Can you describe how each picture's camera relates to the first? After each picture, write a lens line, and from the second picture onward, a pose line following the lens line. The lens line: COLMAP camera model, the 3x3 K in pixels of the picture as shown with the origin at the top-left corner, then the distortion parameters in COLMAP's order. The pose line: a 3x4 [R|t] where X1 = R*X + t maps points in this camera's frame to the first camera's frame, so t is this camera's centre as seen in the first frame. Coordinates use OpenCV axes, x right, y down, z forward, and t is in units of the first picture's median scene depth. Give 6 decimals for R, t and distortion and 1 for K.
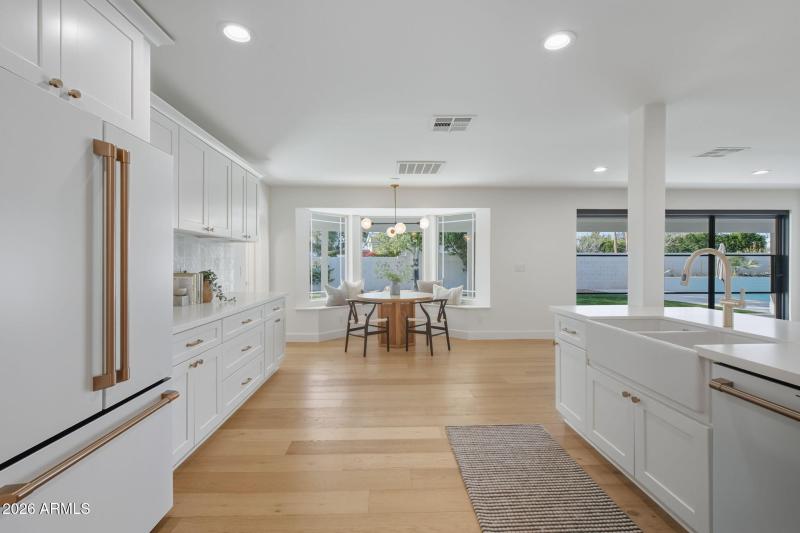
lens RADIAL K [[367.2, 0, 400.0], [0, 367.2, 266.5], [0, 0, 1]] dist [0.003066, 0.000569]
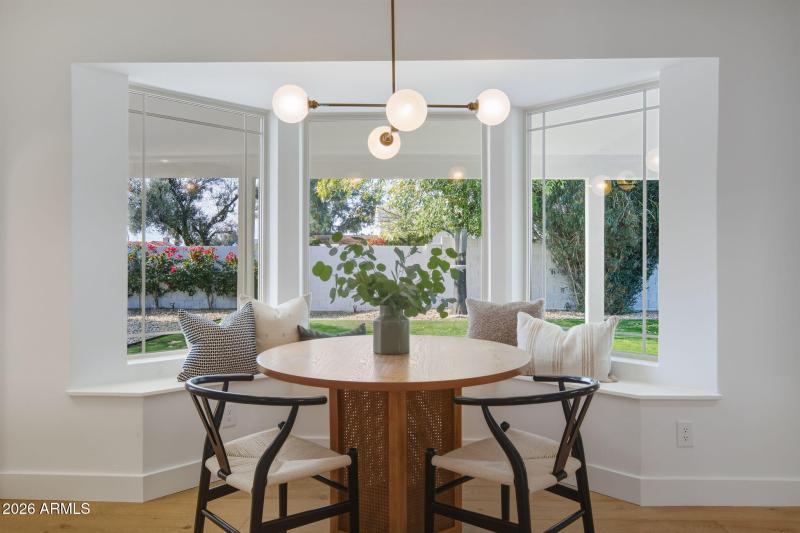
lens RADIAL K [[566.9, 0, 400.0], [0, 566.9, 266.5], [0, 0, 1]] dist [-0.004480, 0.000942]
pose [[0.998124, 0.003833, -0.061097, 0.019842], [-0.003792, 0.999992, 0.000790, 0.008585], [0.061099, -0.000557, 0.998132, 0.541662]]
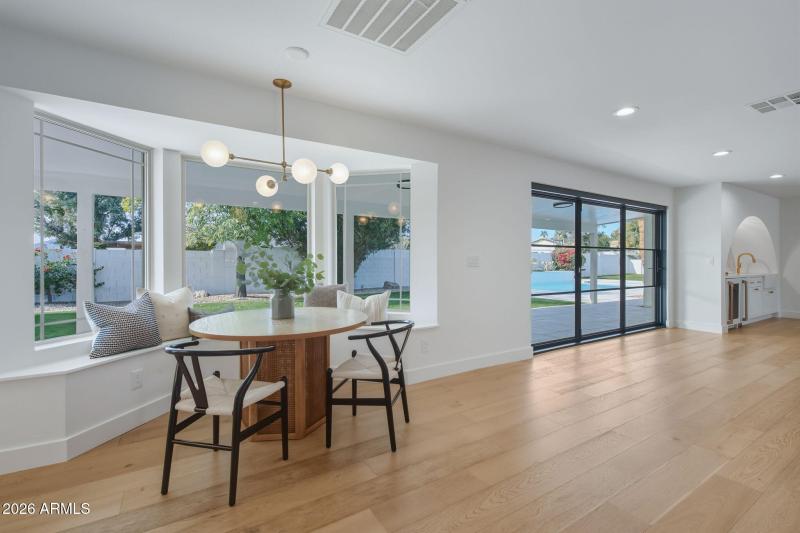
lens RADIAL K [[357.9, 0, 400.0], [0, 357.9, 266.5], [0, 0, 1]] dist [0.000635, -0.000073]
pose [[0.867952, -0.005321, 0.496620, -0.107592], [0.003078, 0.999981, 0.005335, 0.009194], [-0.496639, -0.003102, 0.867952, 0.519851]]
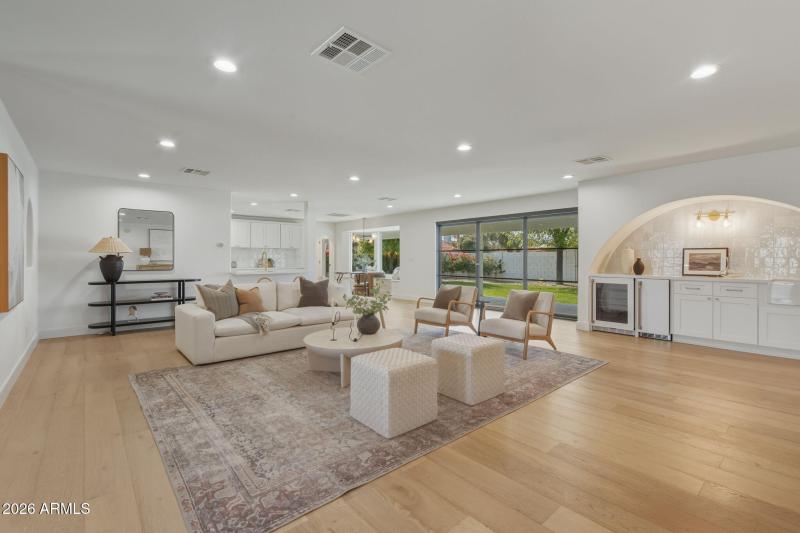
lens RADIAL K [[361.0, 0, 400.0], [0, 361.0, 266.5], [0, 0, 1]] dist [-0.002791, -0.000251]
pose [[0.633252, 0.016739, -0.773765, 1.619254], [-0.006976, 0.999849, 0.015921, 0.010869], [0.773914, -0.004685, 0.633273, -0.100203]]
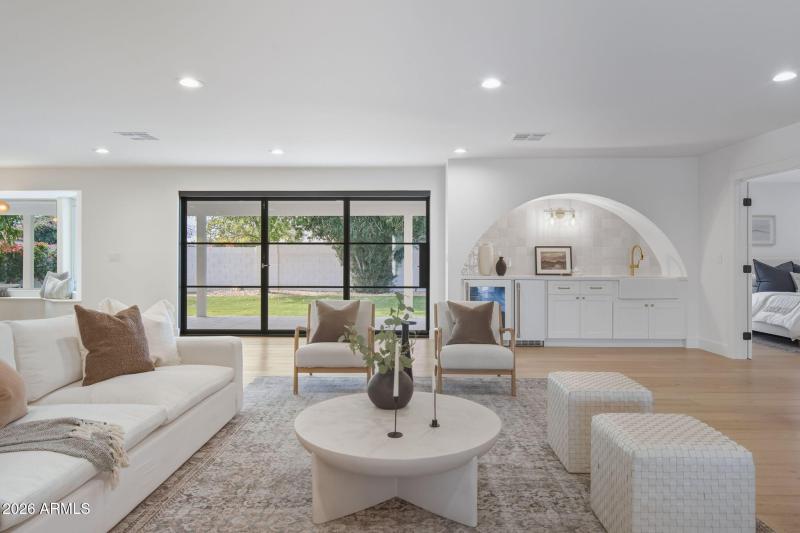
lens RADIAL K [[505.6, 0, 400.0], [0, 505.6, 266.5], [0, 0, 1]] dist [0.000225, 0.000056]
pose [[0.998539, 0.002918, -0.053963, 1.102510], [-0.002414, 0.999953, 0.009411, 0.012282], [0.053988, -0.009267, 0.998499, -0.188510]]
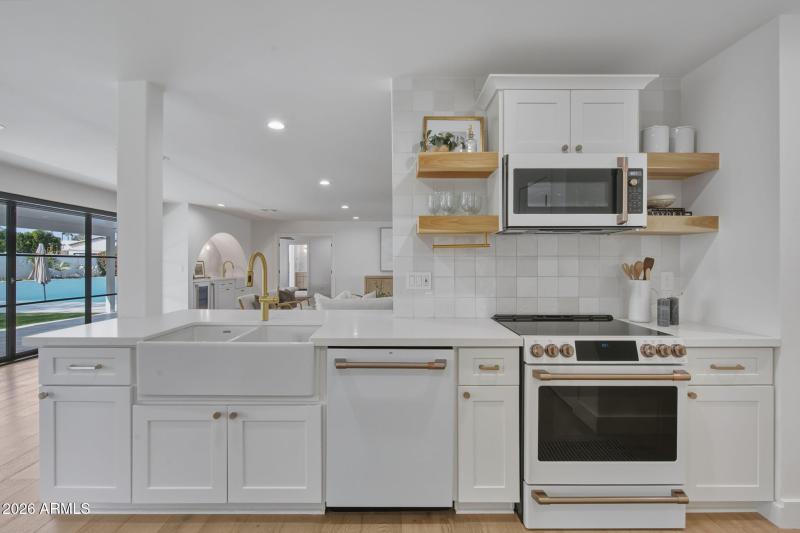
lens RADIAL K [[380.9, 0, 400.0], [0, 380.9, 266.5], [0, 0, 1]] dist [0.000597, -0.000233]
pose [[0.025895, -0.003120, 0.999660, -0.101975], [0.008507, 0.999960, 0.002900, -0.001761], [-0.999628, 0.008429, 0.025921, 0.198581]]
